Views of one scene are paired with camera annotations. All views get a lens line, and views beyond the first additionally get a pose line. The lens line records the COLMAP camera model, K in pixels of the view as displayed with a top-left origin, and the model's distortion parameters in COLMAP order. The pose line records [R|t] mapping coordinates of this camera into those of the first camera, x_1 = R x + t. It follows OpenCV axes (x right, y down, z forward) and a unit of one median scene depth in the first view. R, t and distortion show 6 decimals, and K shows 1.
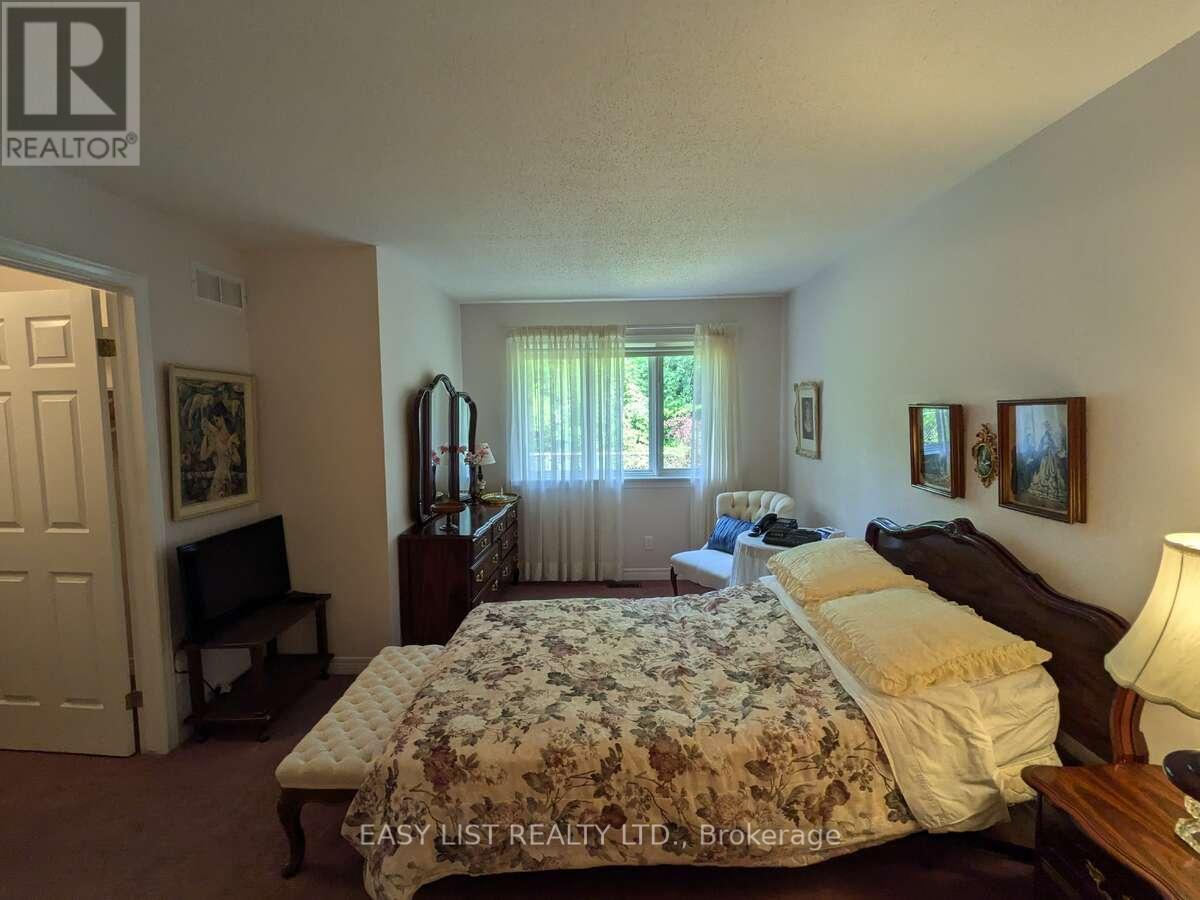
lens RADIAL K [[591.5, 0, 597.7], [0, 591.5, 444.5], [0, 0, 1]] dist [0.001738, 0.002187]
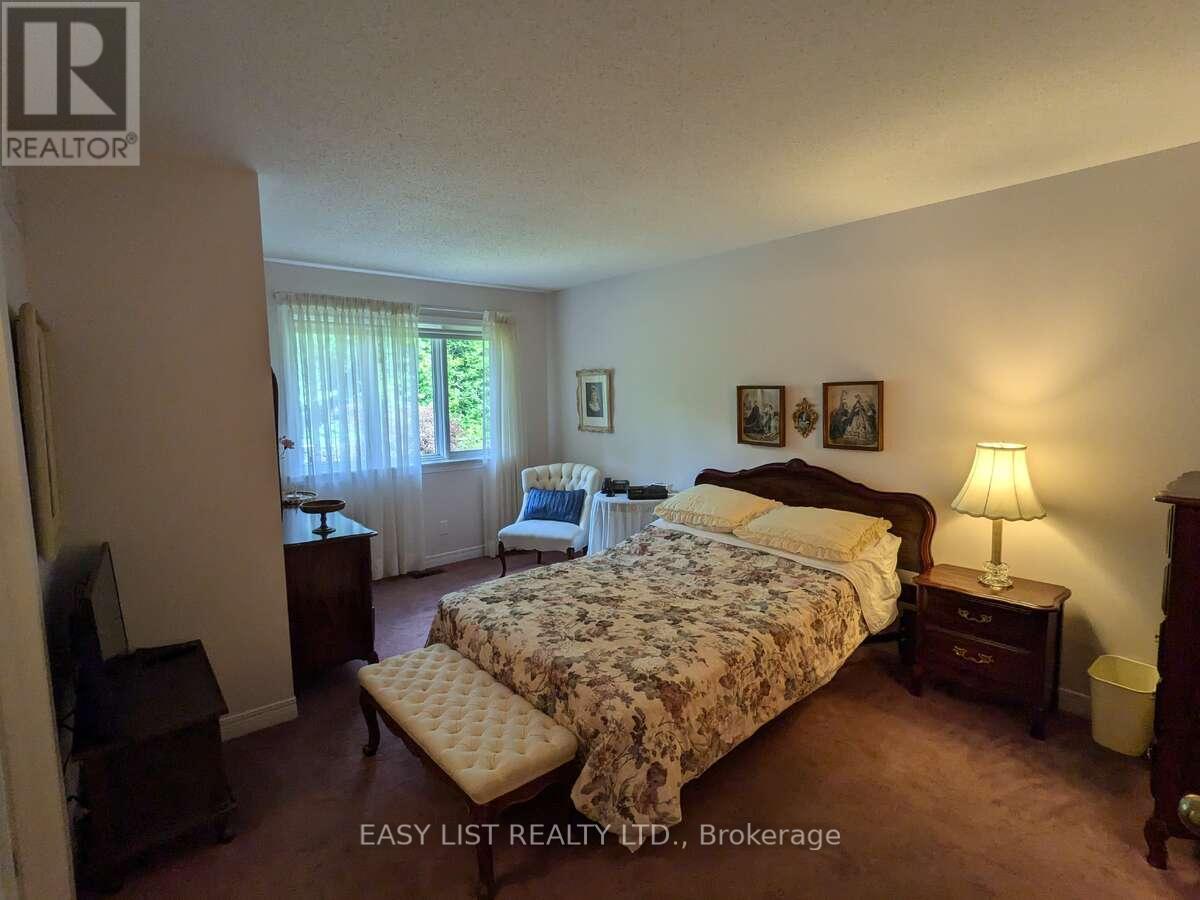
lens RADIAL K [[591.5, 0, 594.3], [0, 591.5, 448.4], [0, 0, 1]] dist [0.001738, 0.002187]
pose [[0.744919, -0.057297, 0.664690, -0.803358], [0.042786, 0.998357, 0.038109, 0.015537], [-0.665781, 0.000051, 0.746147, 0.186885]]
